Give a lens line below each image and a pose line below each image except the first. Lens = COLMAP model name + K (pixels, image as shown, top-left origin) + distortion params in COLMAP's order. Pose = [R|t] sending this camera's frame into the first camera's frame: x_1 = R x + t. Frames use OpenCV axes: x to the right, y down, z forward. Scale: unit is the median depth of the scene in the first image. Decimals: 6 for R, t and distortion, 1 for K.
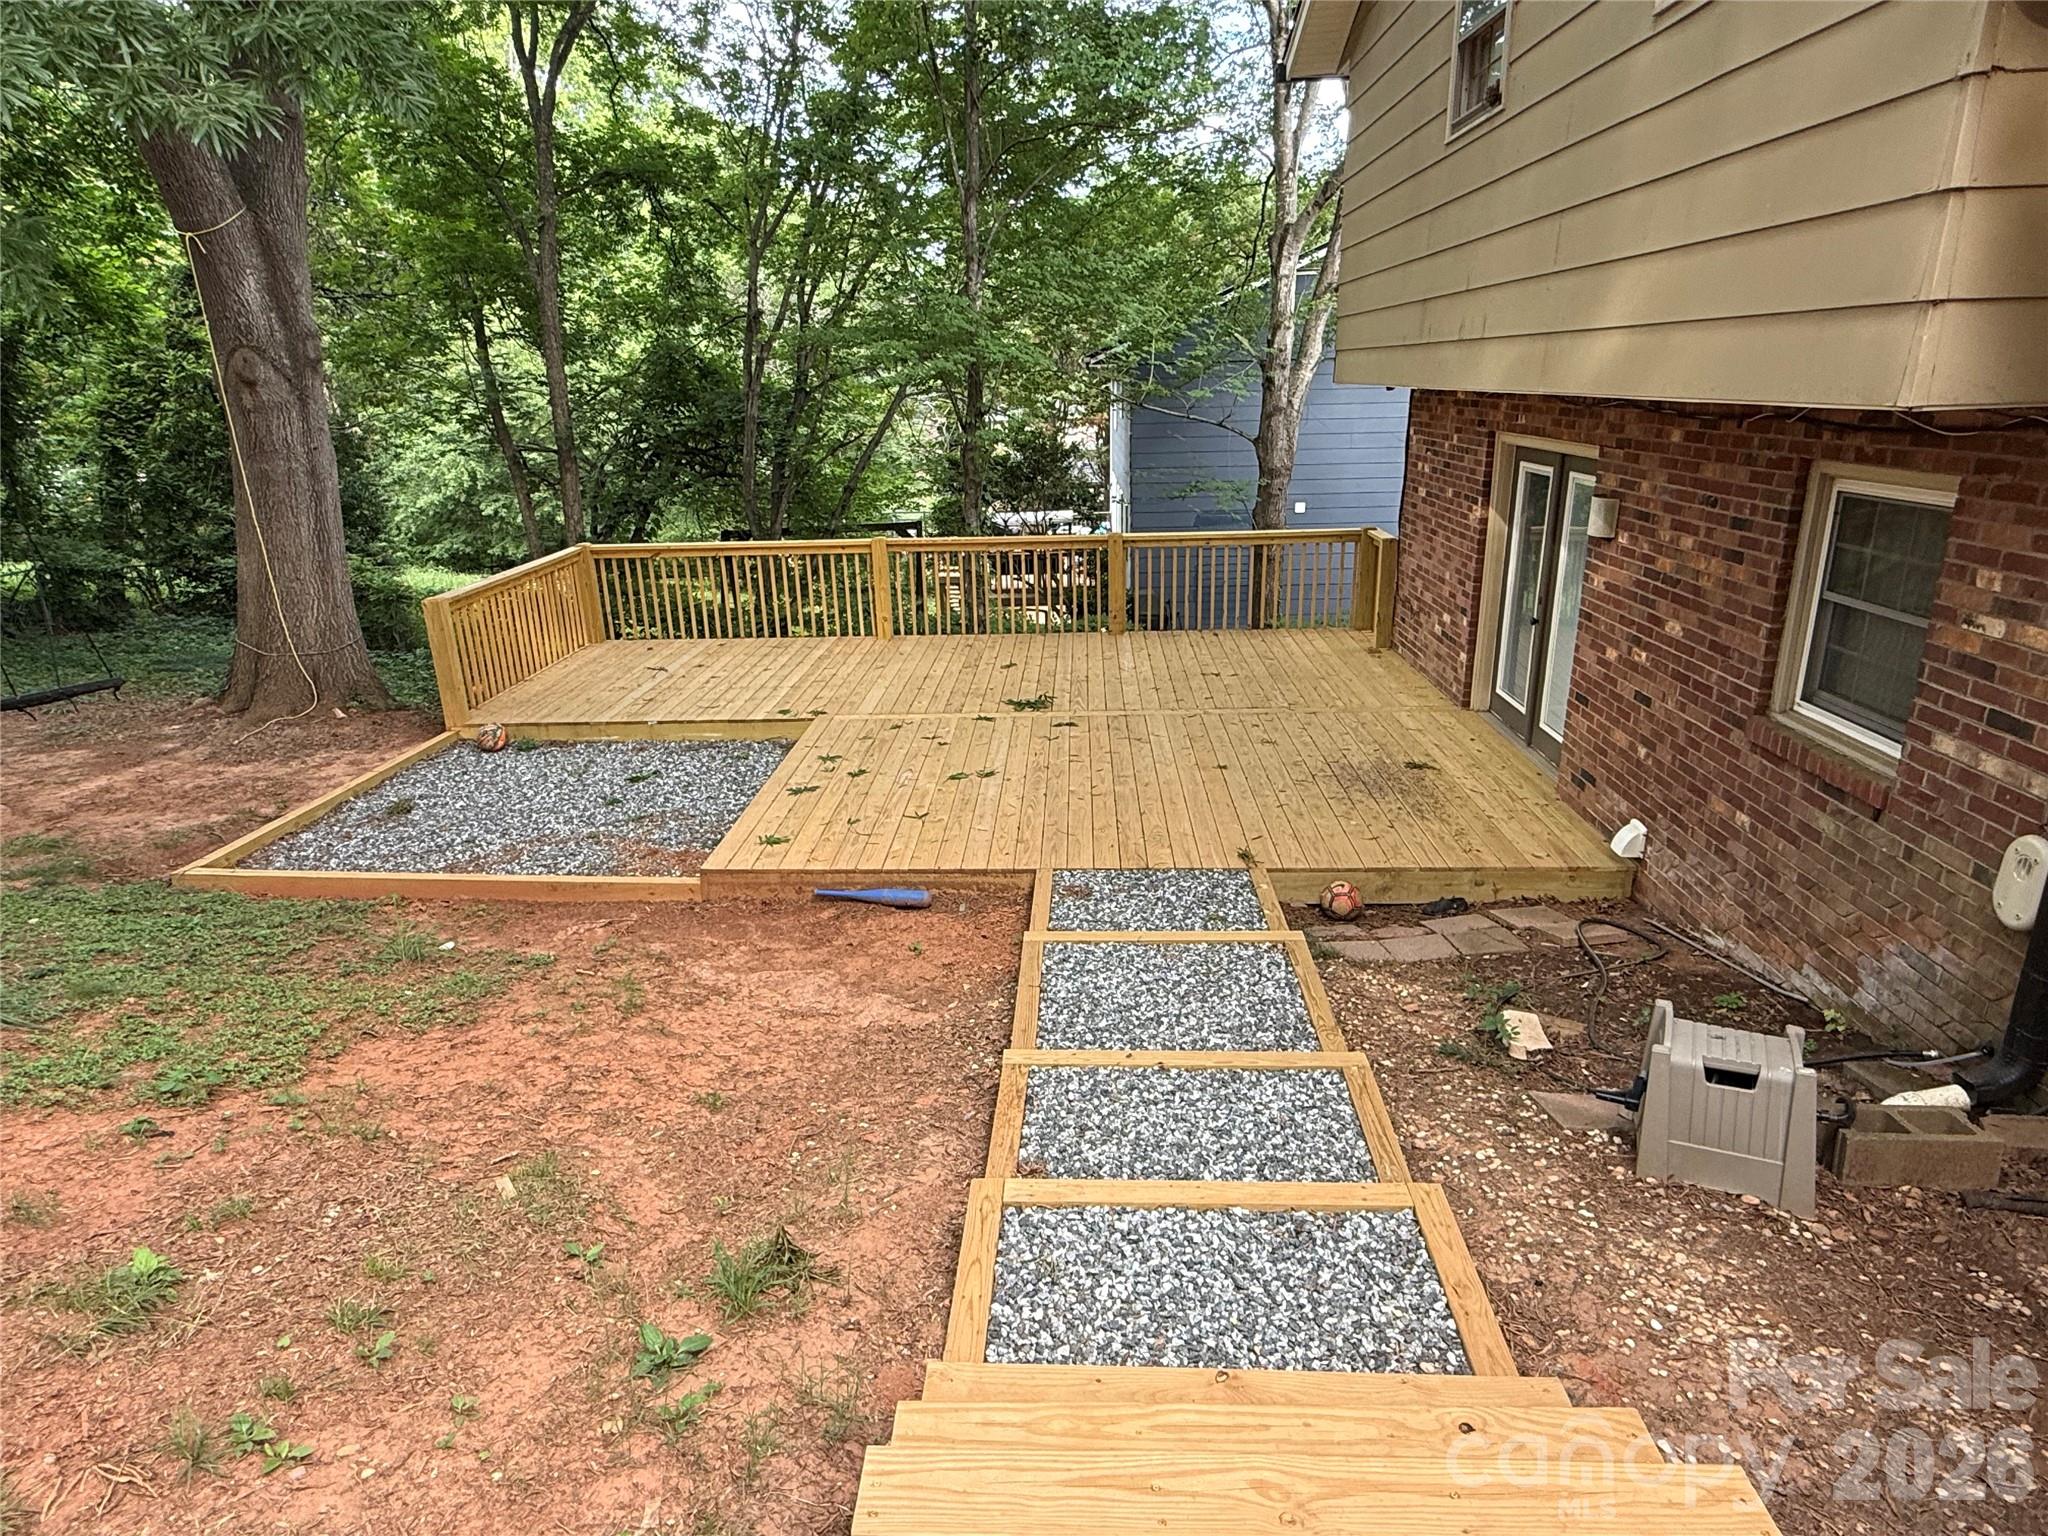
lens RADIAL K [[1177.7, 0, 1023.8], [0, 1177.7, 764.6], [0, 0, 1]] dist [0.004622, 0.000428]
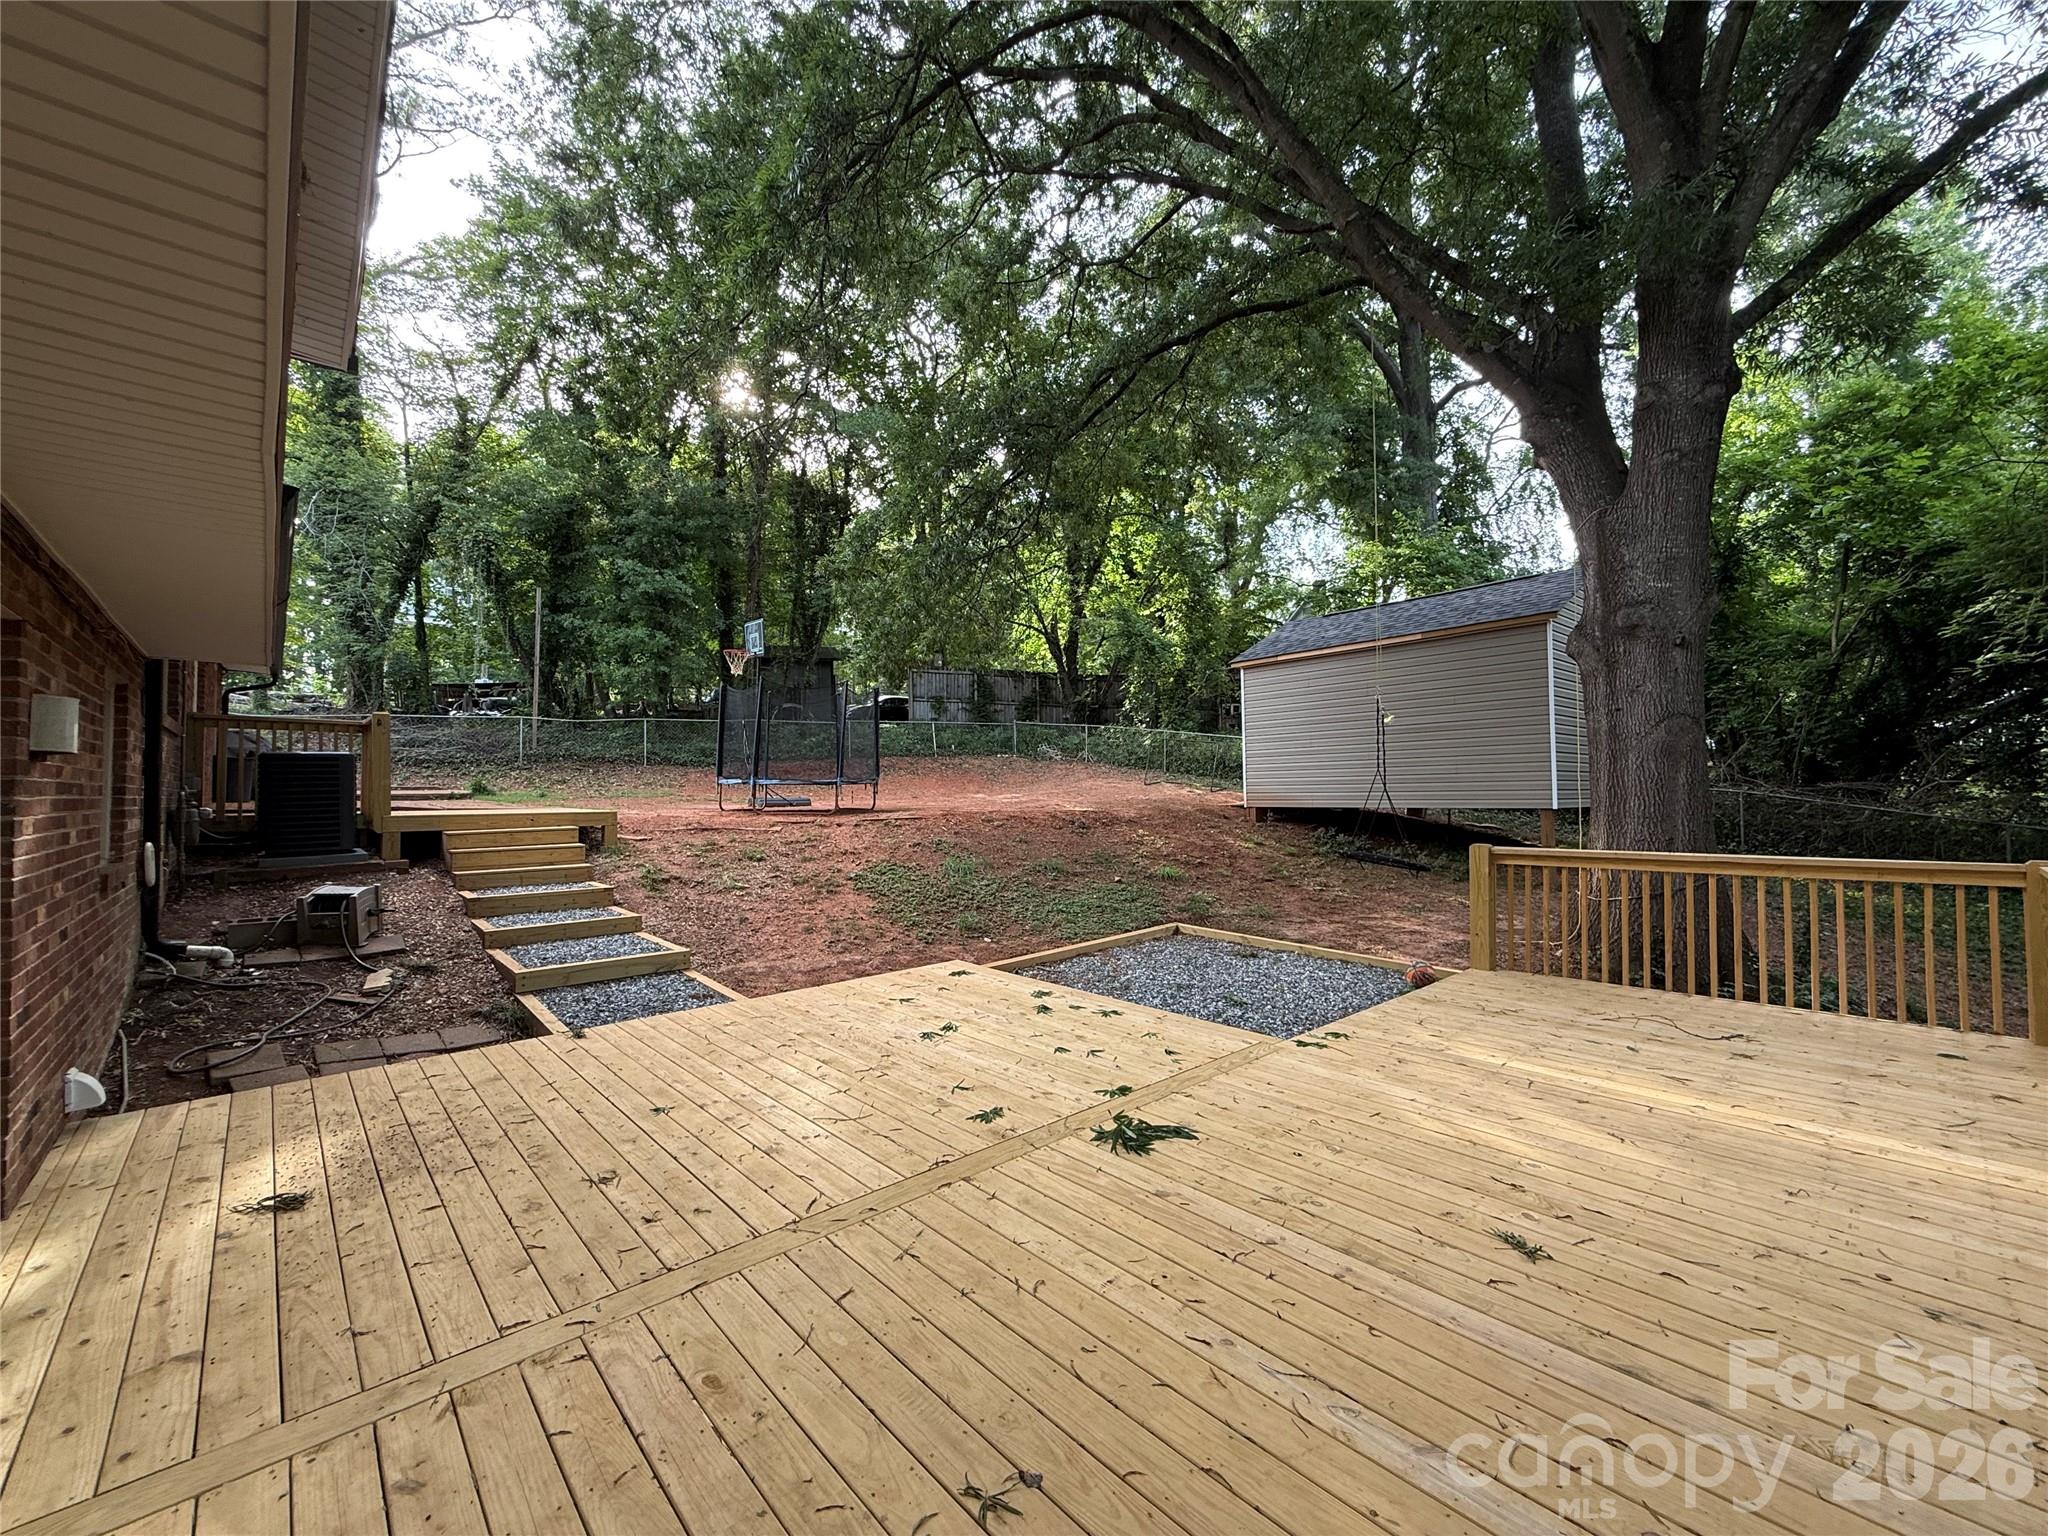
lens RADIAL K [[815.6, 0, 1022.5], [0, 815.6, 769.7], [0, 0, 1]] dist [-0.000597, 0.000112]
pose [[-0.697745, 0.015212, -0.716185, 0.346180], [-0.201083, 0.955418, 0.216200, -0.320193], [0.687545, 0.294865, -0.663579, 1.358762]]
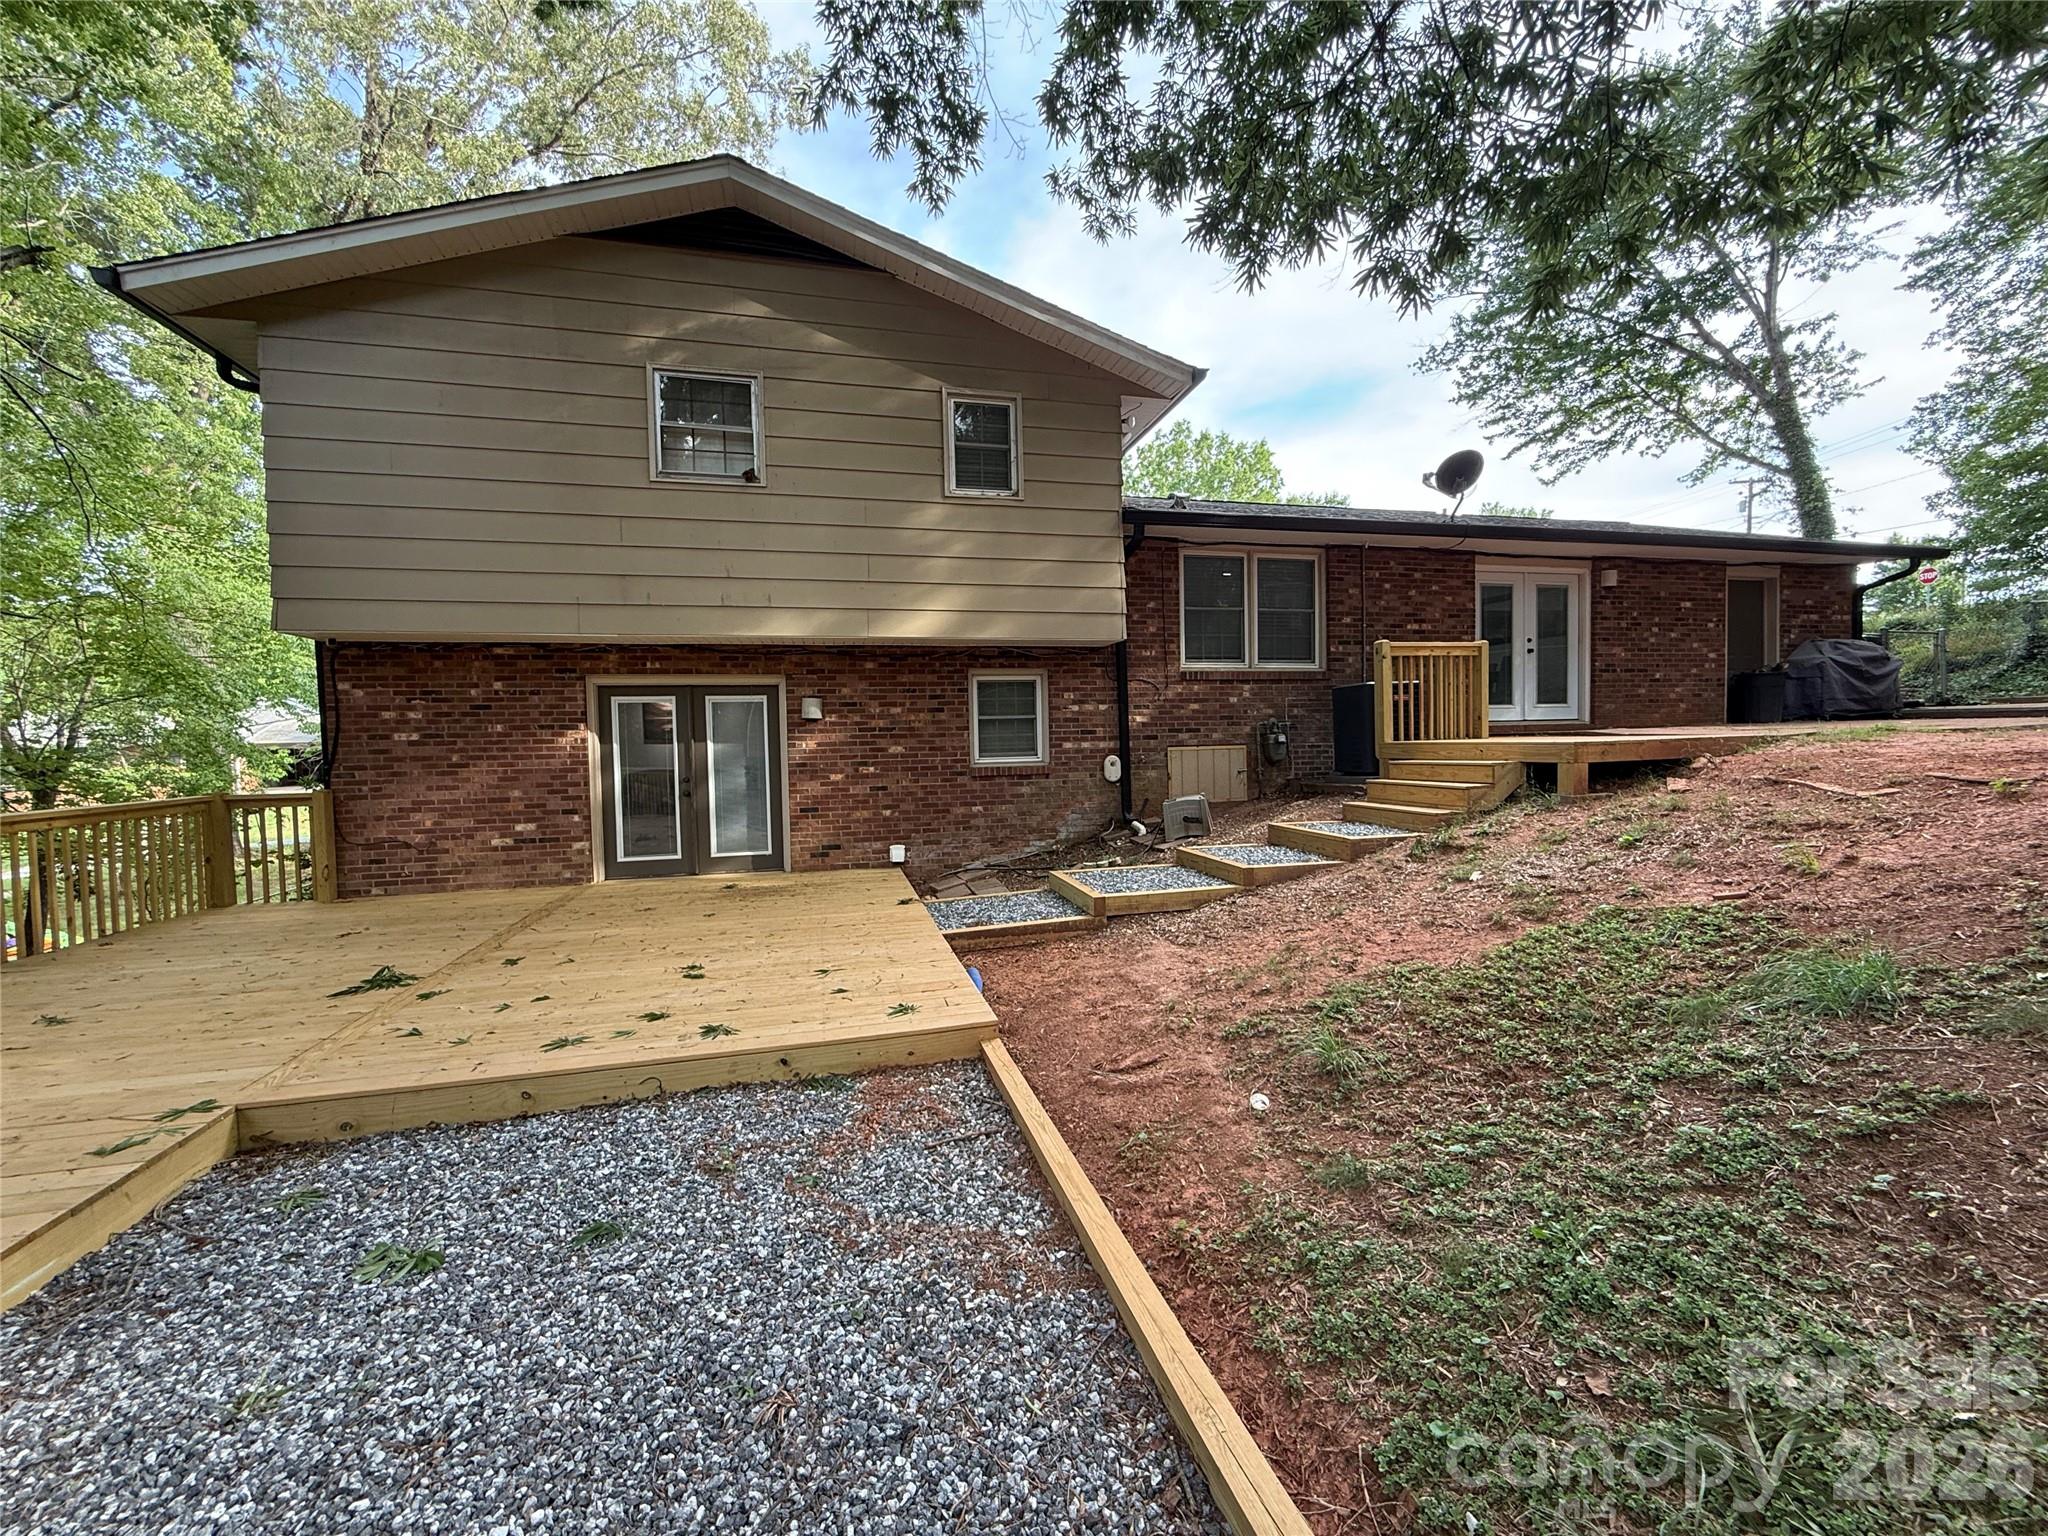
lens RADIAL K [[815.6, 0, 1017.4], [0, 815.6, 768.4], [0, 0, 1]] dist [-0.000597, 0.000112]
pose [[-0.285747, -0.002526, 0.958302, -0.687801], [0.327049, 0.939702, 0.099997, -0.114169], [-0.900771, 0.341985, -0.267691, 0.866934]]
